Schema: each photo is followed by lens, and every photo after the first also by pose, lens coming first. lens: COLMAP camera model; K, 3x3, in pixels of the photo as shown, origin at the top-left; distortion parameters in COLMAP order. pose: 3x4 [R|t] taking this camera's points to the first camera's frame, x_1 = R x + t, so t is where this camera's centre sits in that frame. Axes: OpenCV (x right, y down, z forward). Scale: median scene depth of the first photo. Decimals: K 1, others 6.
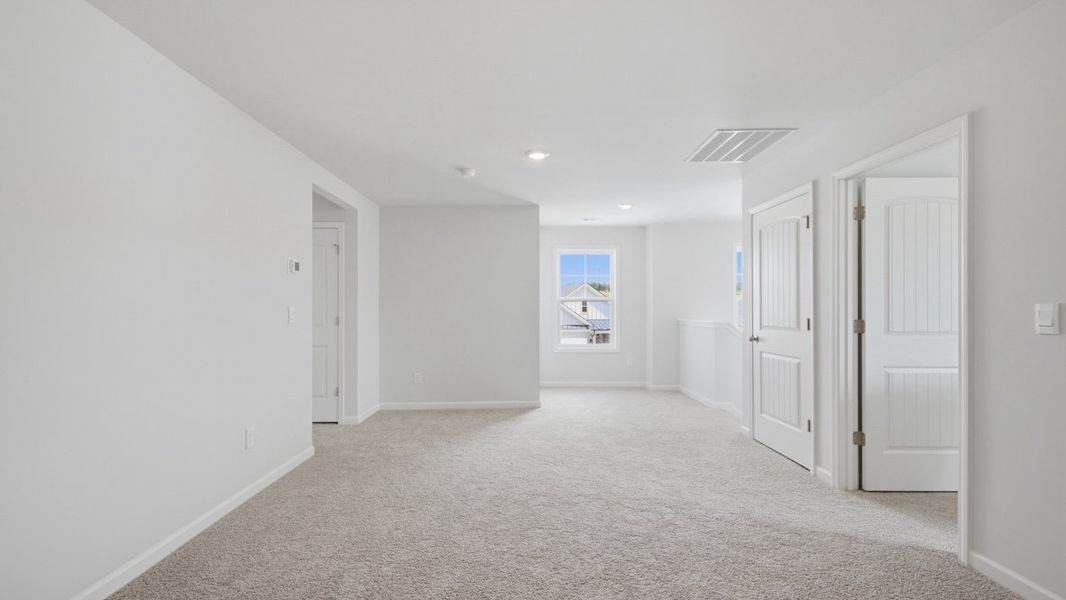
lens RADIAL K [[442.7, 0, 532.7], [0, 442.7, 305.7], [0, 0, 1]] dist [-0.002762, -0.000221]
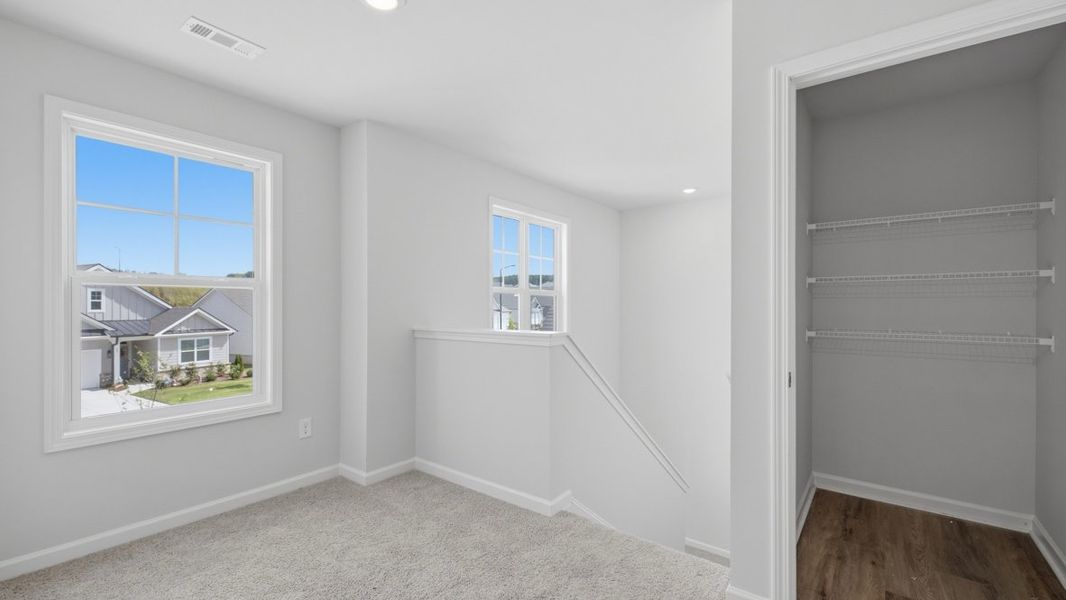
lens RADIAL K [[442.7, 0, 530.7], [0, 442.7, 306.4], [0, 0, 1]] dist [-0.002762, -0.000221]
pose [[0.618518, -0.004868, 0.785756, 0.015413], [-0.005366, 0.999931, 0.010419, 0.000597], [-0.785753, -0.010661, 0.618449, 0.552880]]
